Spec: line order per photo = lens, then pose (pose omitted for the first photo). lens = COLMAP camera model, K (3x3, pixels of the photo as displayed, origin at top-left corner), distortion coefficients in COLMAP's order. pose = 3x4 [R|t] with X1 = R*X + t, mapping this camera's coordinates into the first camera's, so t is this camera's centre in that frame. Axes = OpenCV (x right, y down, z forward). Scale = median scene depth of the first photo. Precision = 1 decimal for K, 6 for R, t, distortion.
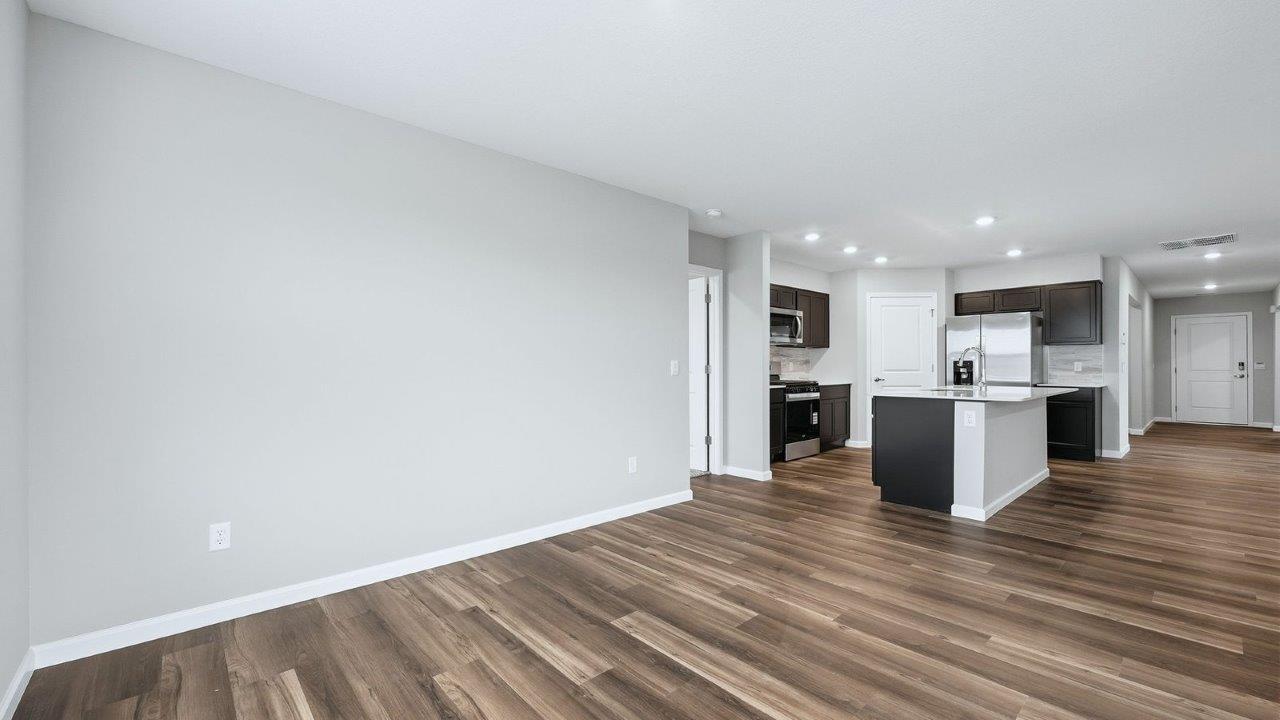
lens RADIAL K [[512.8, 0, 634.8], [0, 512.8, 359.9], [0, 0, 1]] dist [-0.000377, -0.000071]
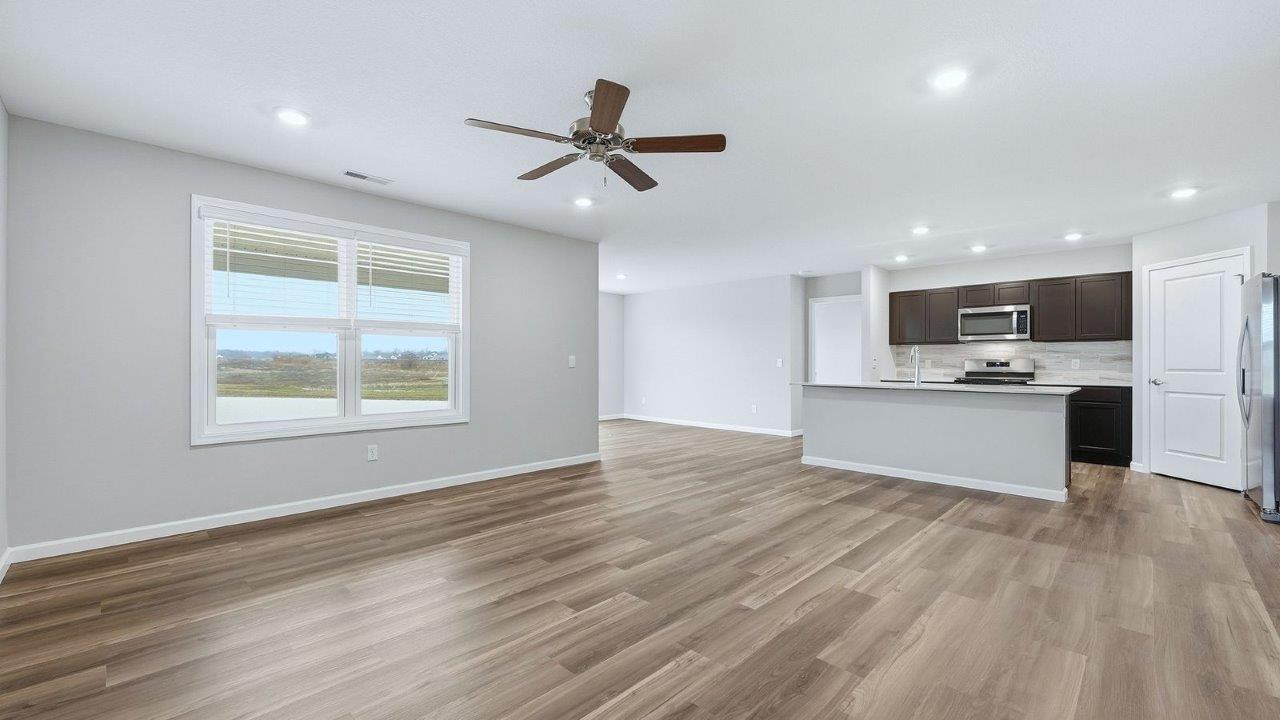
lens RADIAL K [[518.0, 0, 638.7], [0, 518.0, 360.3], [0, 0, 1]] dist [0.000861, 0.000105]
pose [[0.062403, -0.001989, -0.998049, 1.250117], [0.006637, 0.999977, -0.001577, 0.003707], [0.998029, -0.006526, 0.062415, 0.237904]]
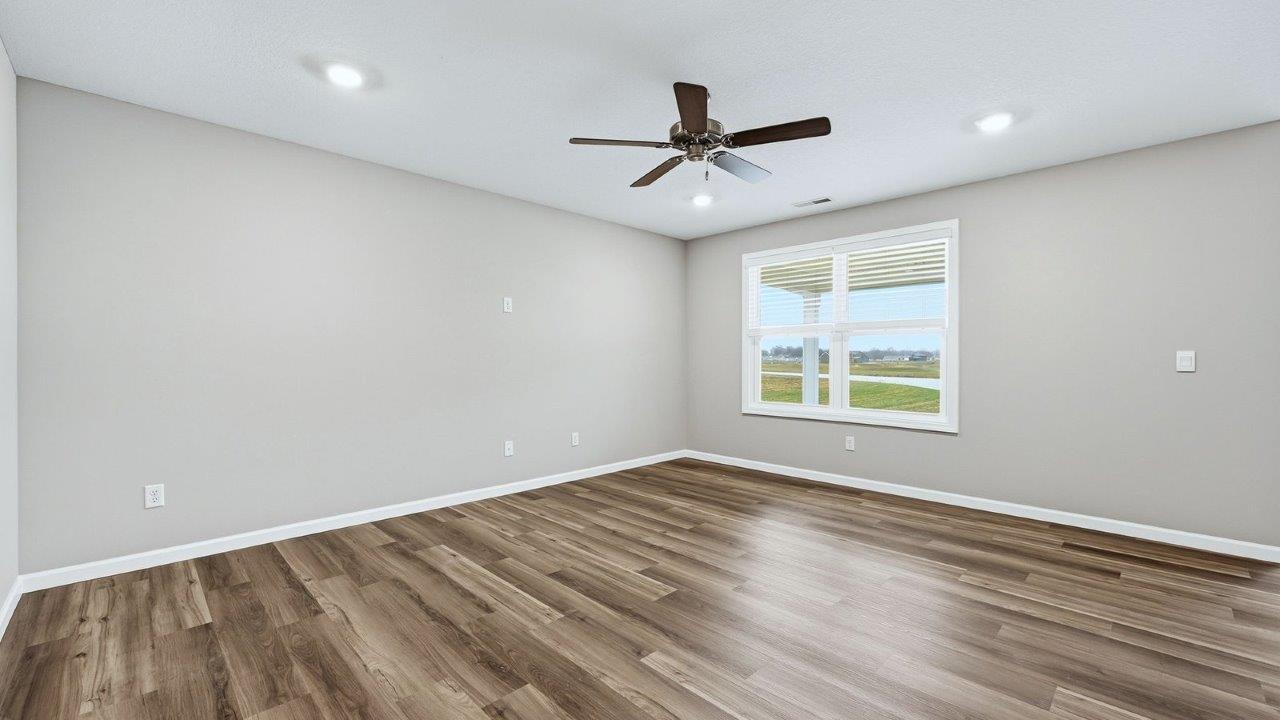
lens RADIAL K [[518.0, 0, 638.7], [0, 518.0, 360.3], [0, 0, 1]] dist [0.000861, 0.000105]
pose [[-0.998712, -0.003160, -0.050636, 0.914204], [-0.002807, 0.999971, -0.007023, 0.007696], [0.050657, -0.006872, -0.998692, 0.633514]]
